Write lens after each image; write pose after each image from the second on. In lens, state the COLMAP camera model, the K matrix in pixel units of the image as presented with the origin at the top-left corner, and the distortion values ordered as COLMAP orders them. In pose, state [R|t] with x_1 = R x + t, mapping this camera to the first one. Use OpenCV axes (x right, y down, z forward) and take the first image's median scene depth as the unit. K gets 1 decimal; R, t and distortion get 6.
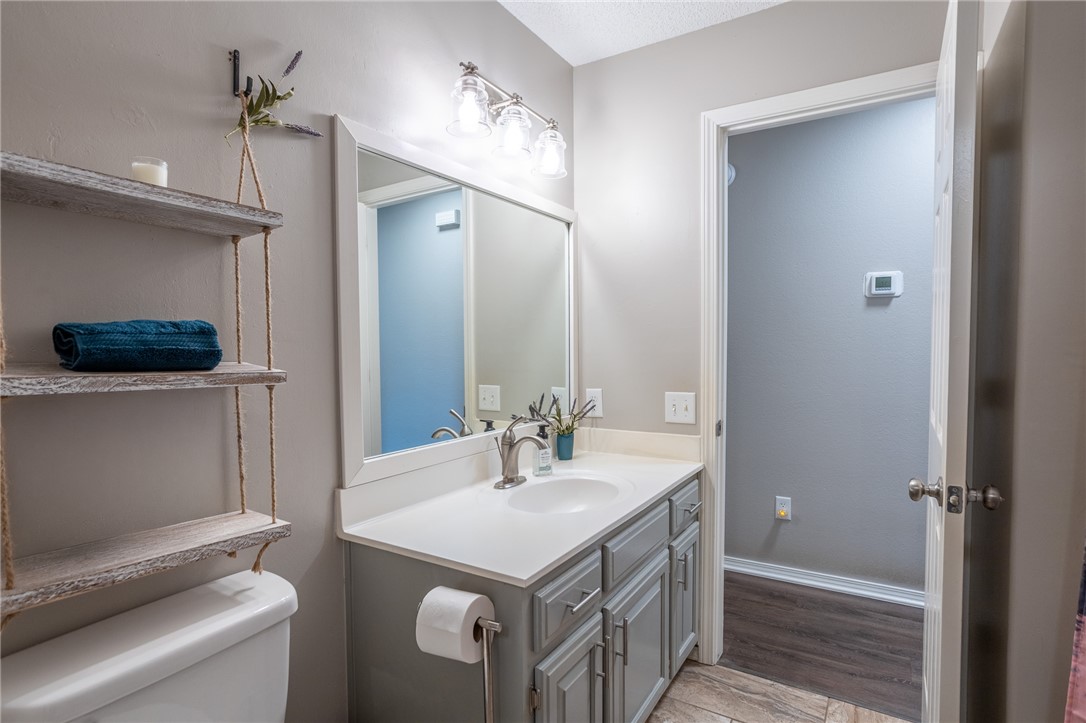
lens RADIAL K [[565.6, 0, 539.4], [0, 565.6, 367.3], [0, 0, 1]] dist [-0.049590, 0.032341]
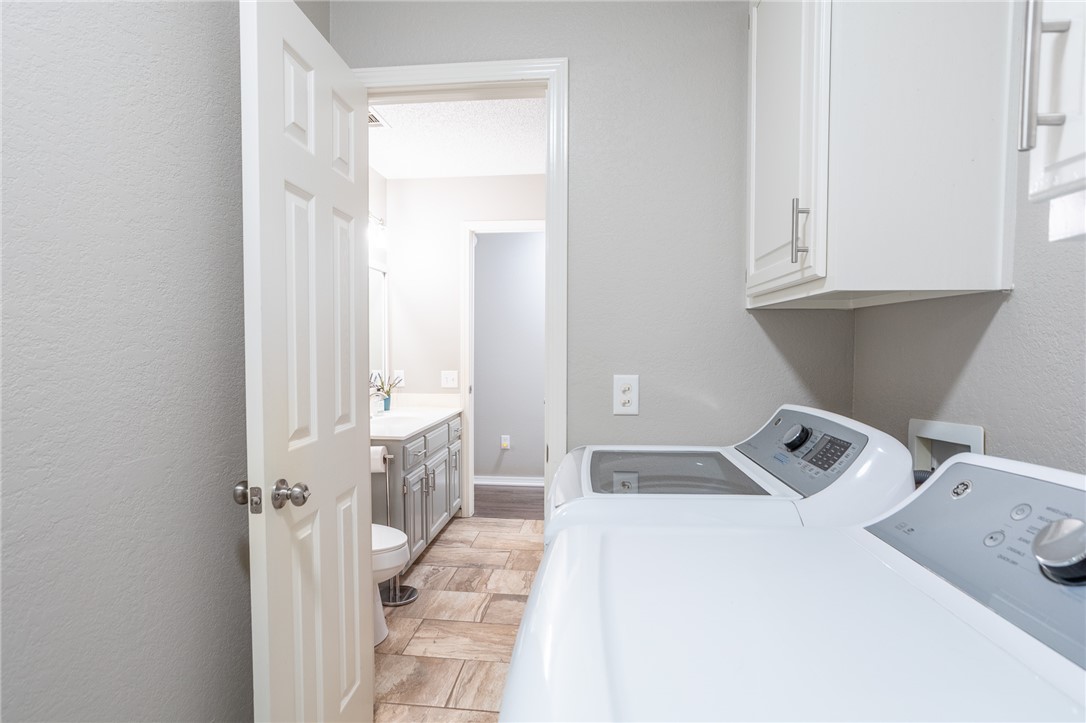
lens RADIAL K [[565.6, 0, 539.4], [0, 565.6, 367.3], [0, 0, 1]] dist [-0.049590, 0.032341]
pose [[0.898874, -0.009354, 0.438107, -0.298405], [0.007290, 0.999953, 0.006393, 0.023432], [-0.438146, -0.002553, 0.898900, -0.793891]]
